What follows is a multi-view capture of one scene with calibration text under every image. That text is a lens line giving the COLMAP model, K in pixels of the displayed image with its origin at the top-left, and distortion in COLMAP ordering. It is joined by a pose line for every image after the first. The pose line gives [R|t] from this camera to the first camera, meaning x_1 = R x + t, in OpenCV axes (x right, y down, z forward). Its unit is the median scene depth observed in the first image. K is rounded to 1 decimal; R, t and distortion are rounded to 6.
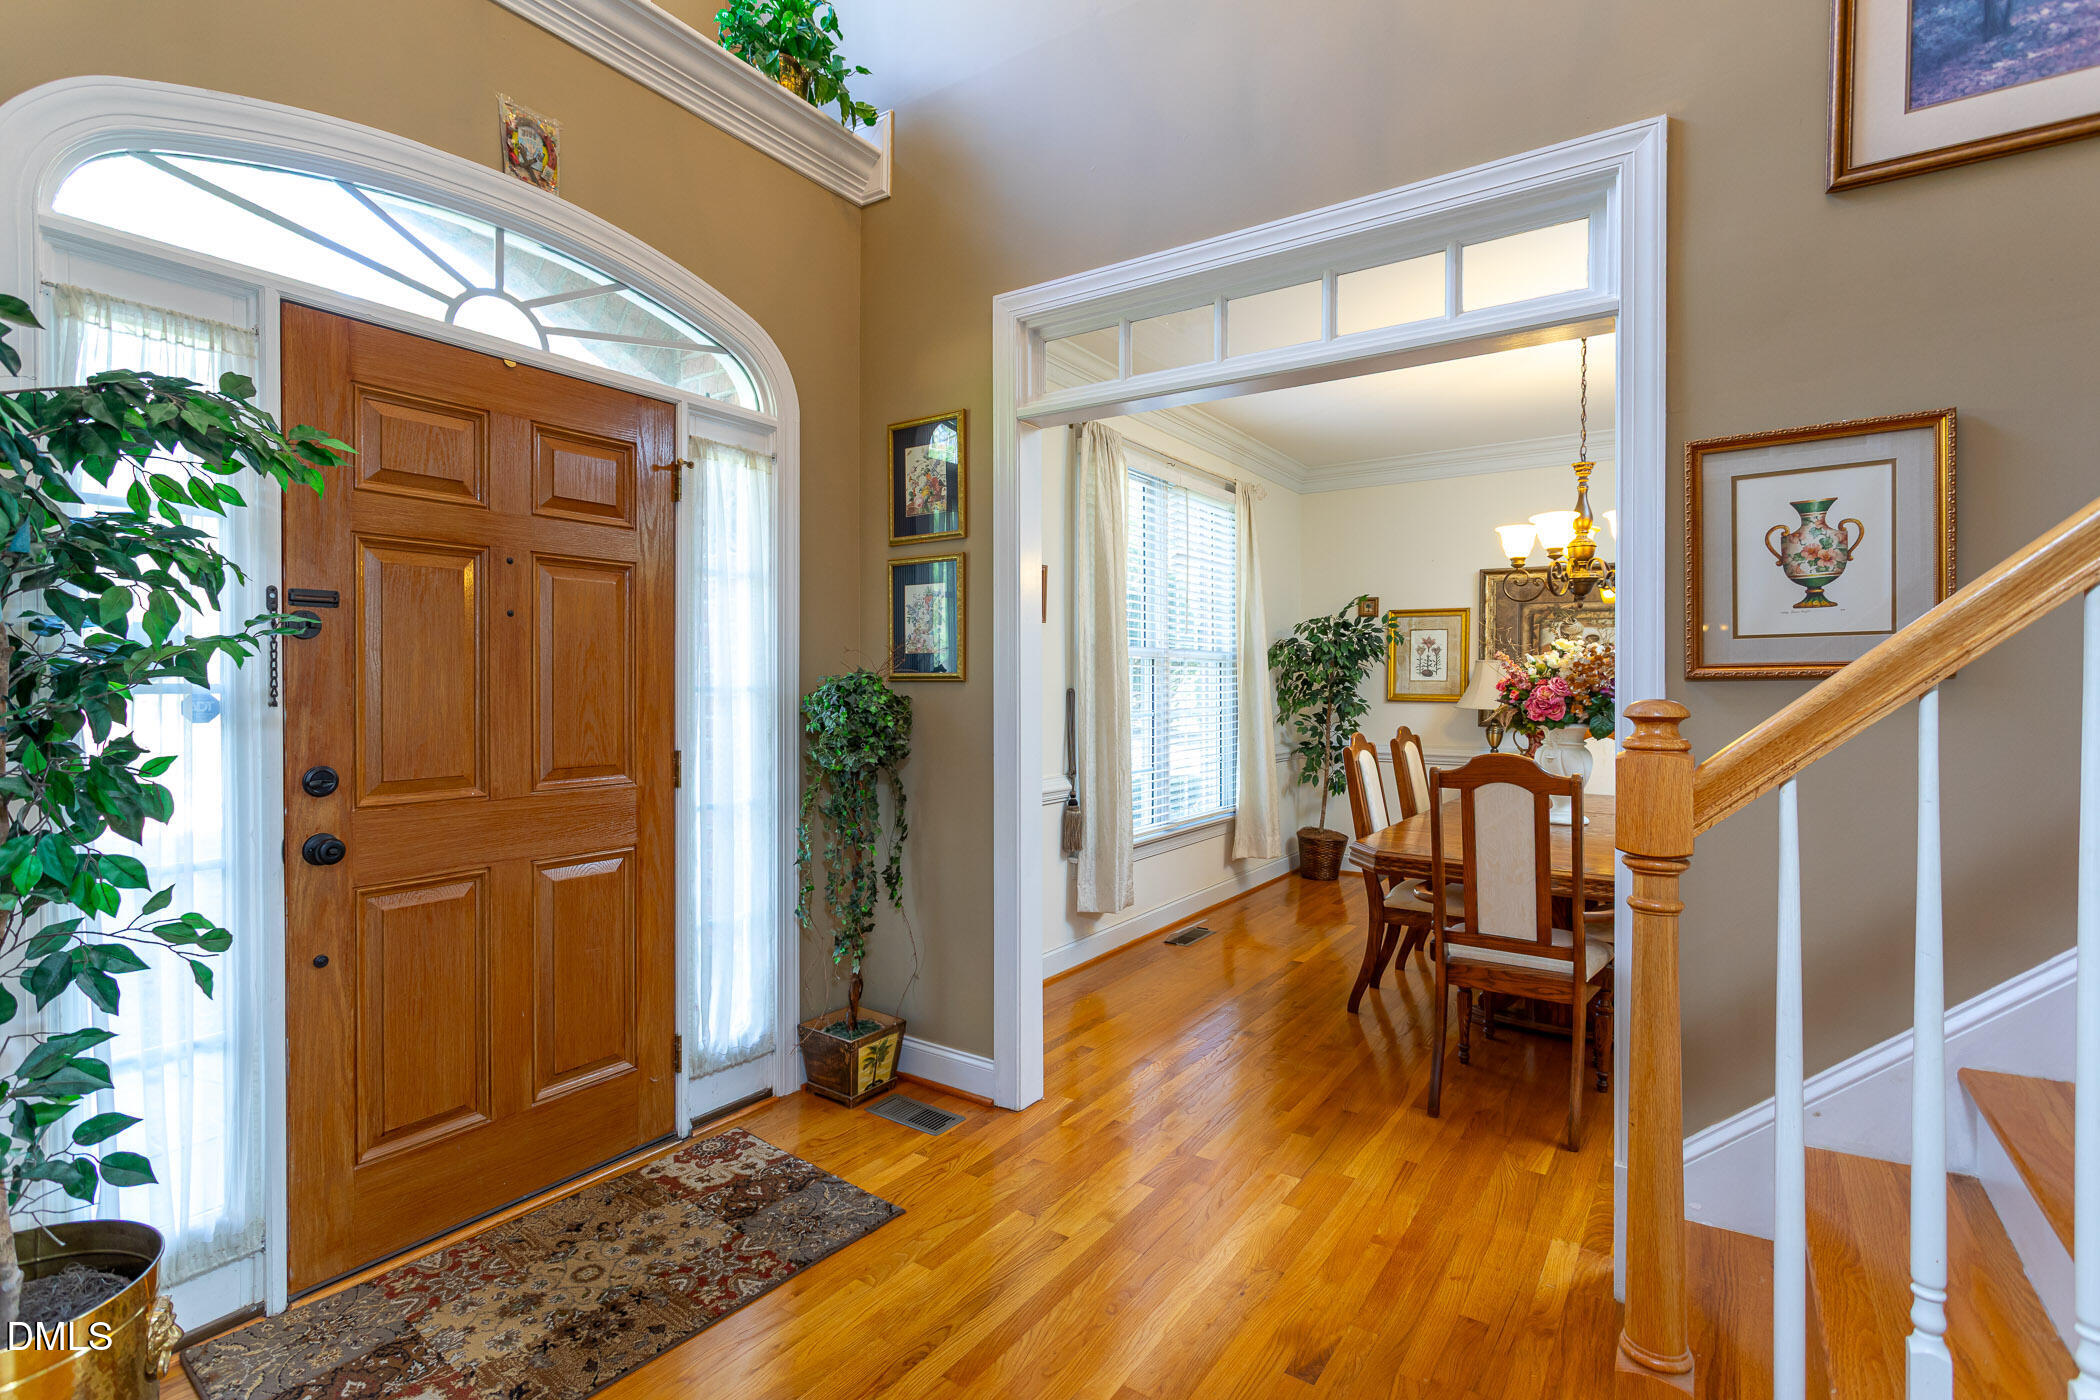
lens RADIAL K [[996.5, 0, 1043.6], [0, 996.5, 689.4], [0, 0, 1]] dist [0.003315, 0.000434]
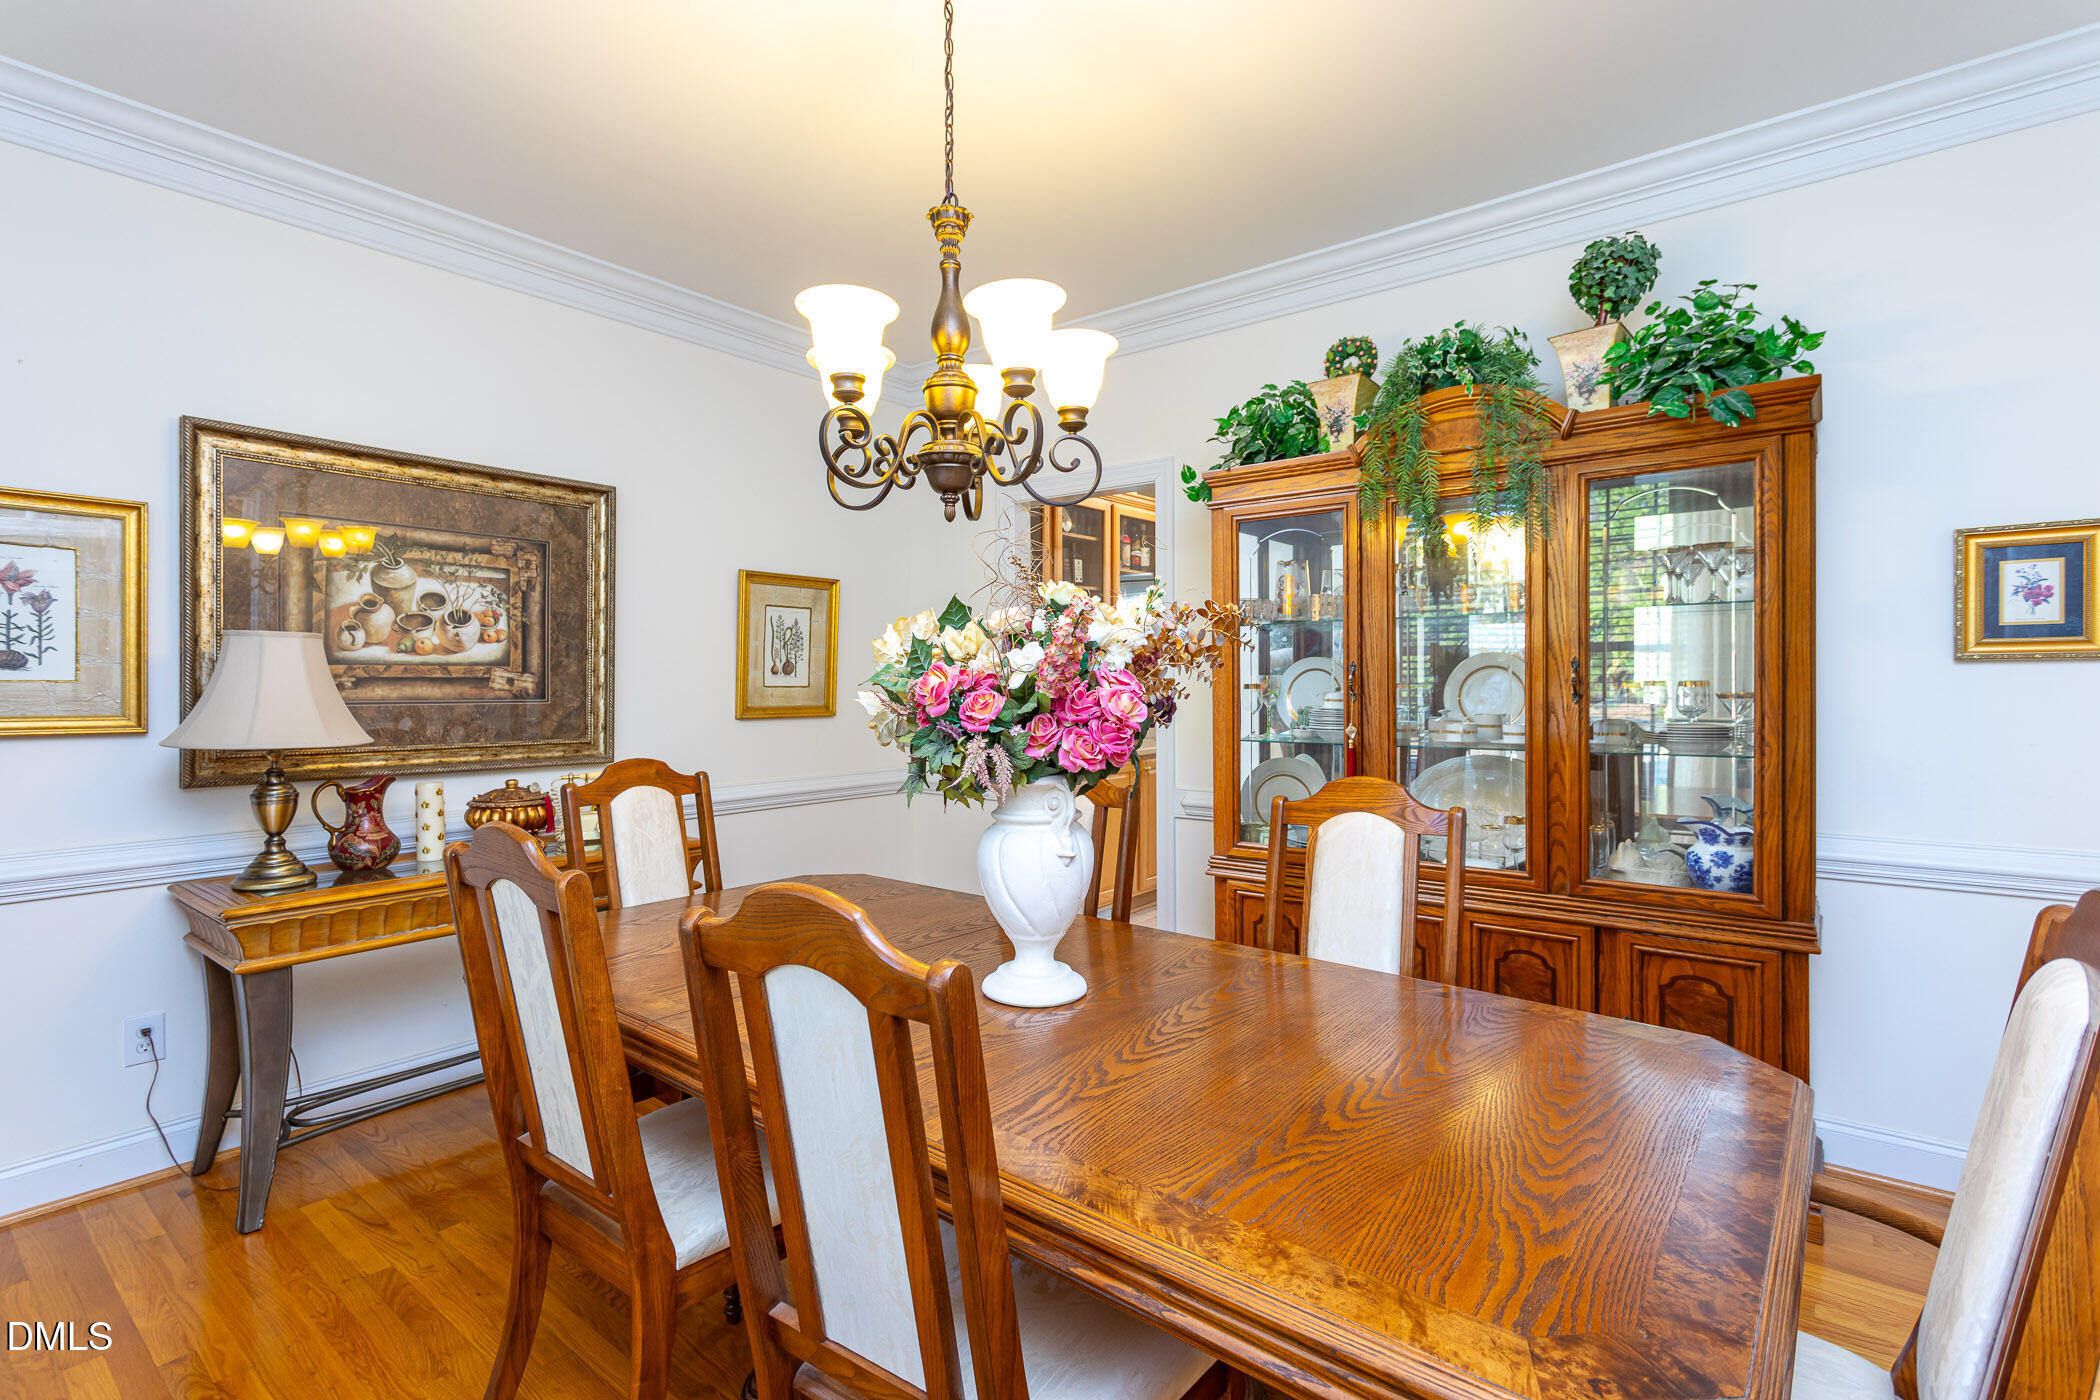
lens RADIAL K [[996.5, 0, 1049.4], [0, 996.5, 691.2], [0, 0, 1]] dist [0.003315, 0.000434]
pose [[0.088414, -0.007757, 0.996054, 0.048313], [0.017690, 0.999824, 0.006216, -0.000032], [-0.995927, 0.017071, 0.088536, 0.608131]]
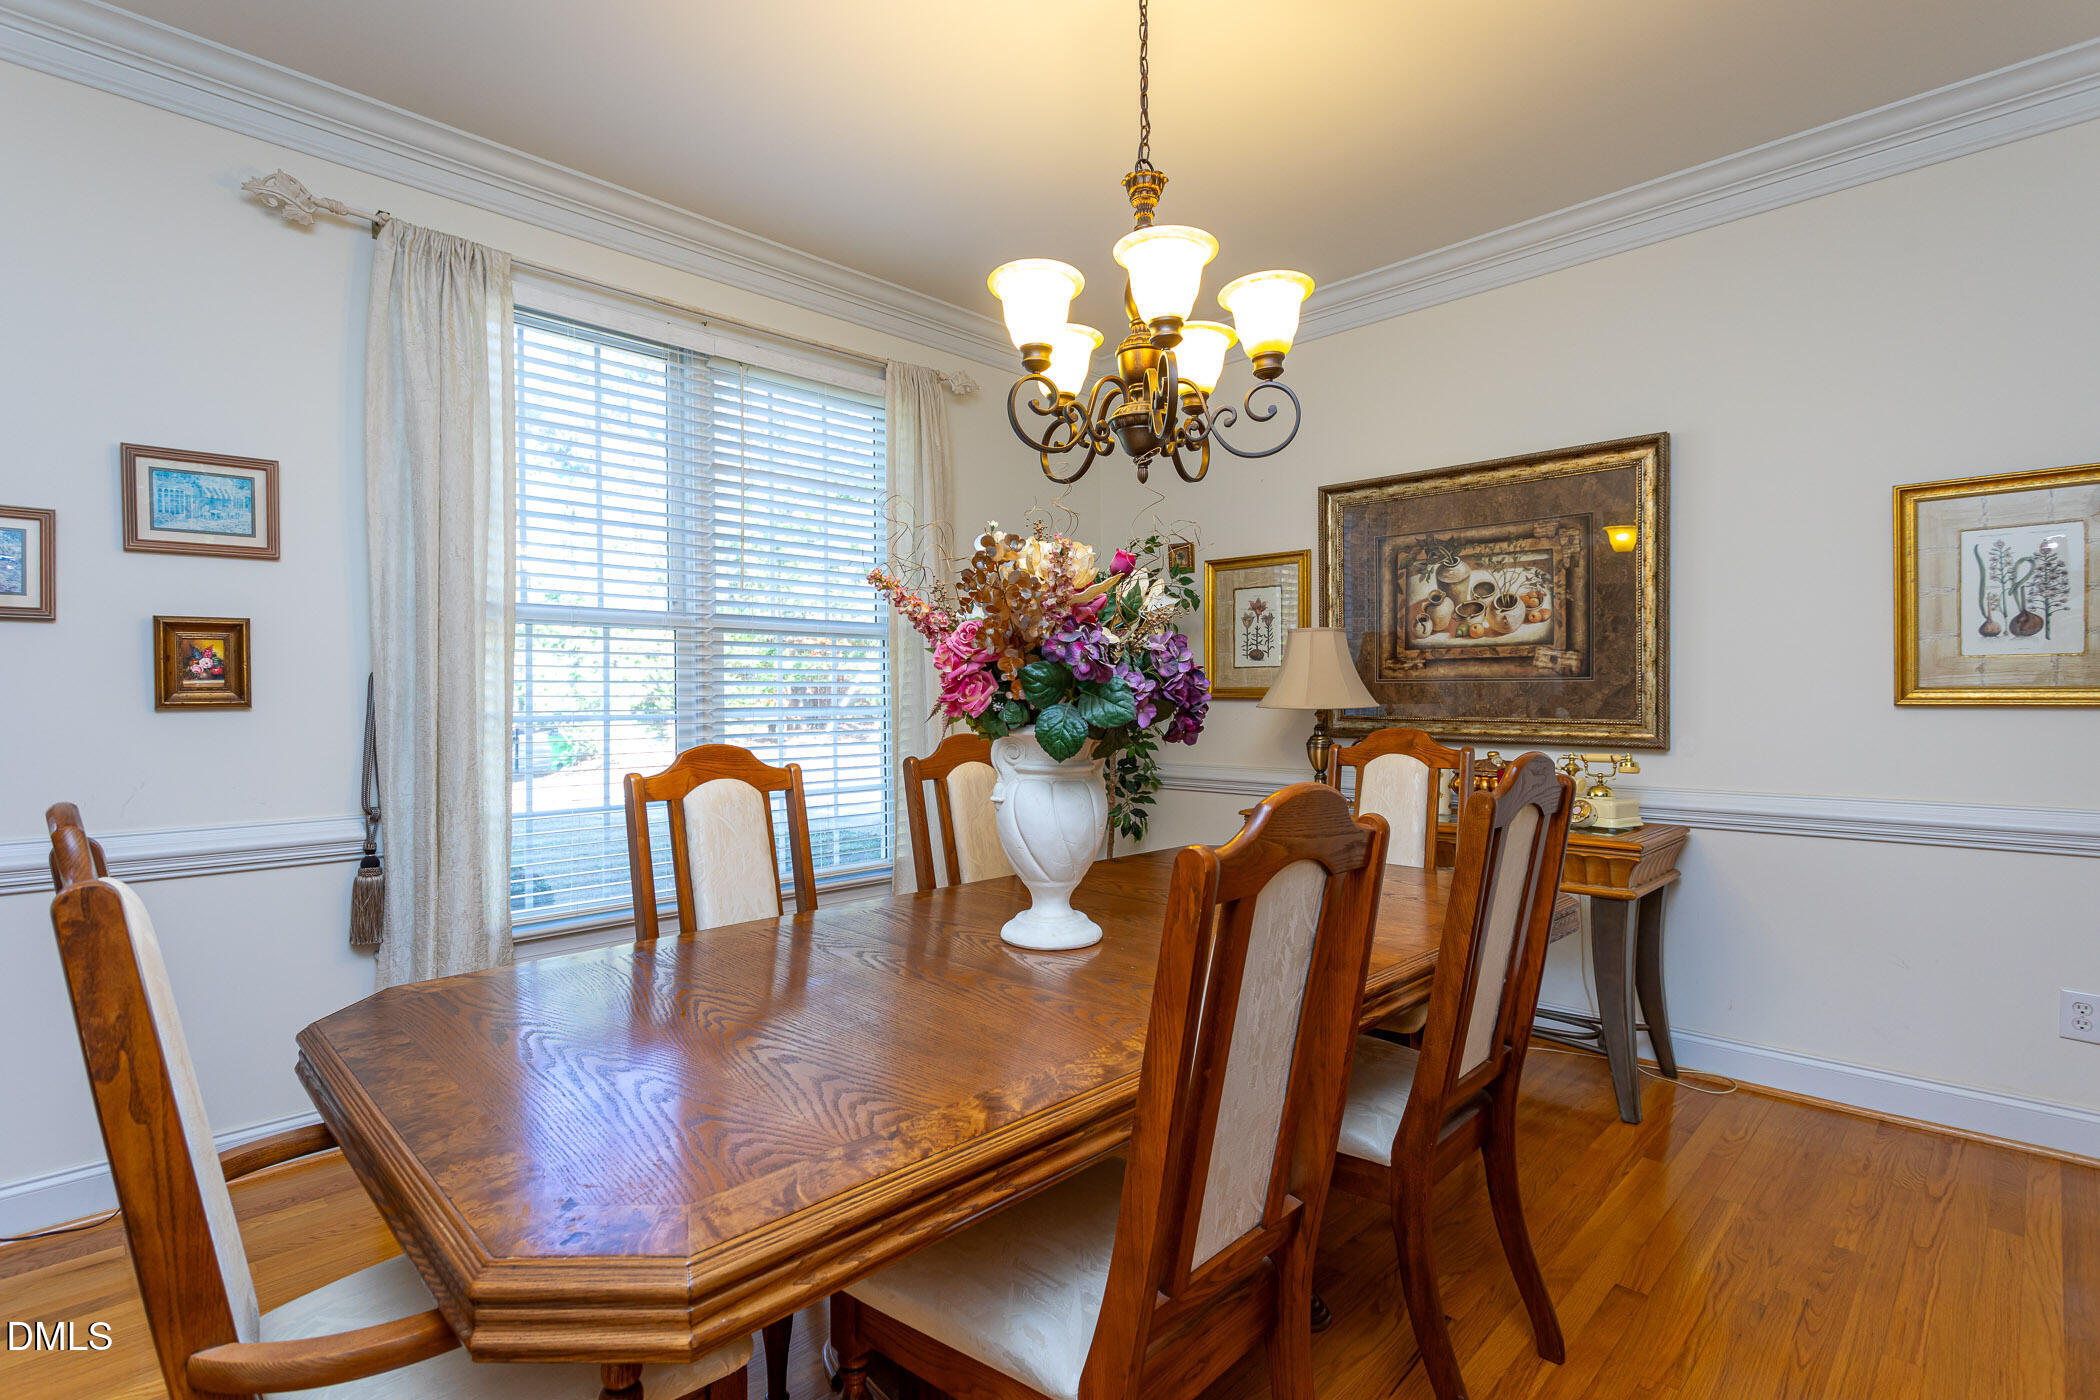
lens RADIAL K [[996.5, 0, 1052.0], [0, 996.5, 696.4], [0, 0, 1]] dist [0.003315, 0.000434]
pose [[0.981489, -0.007358, -0.191379, 0.397657], [0.005725, 0.999942, -0.009085, 0.016740], [0.191435, 0.007821, 0.981474, 0.354899]]
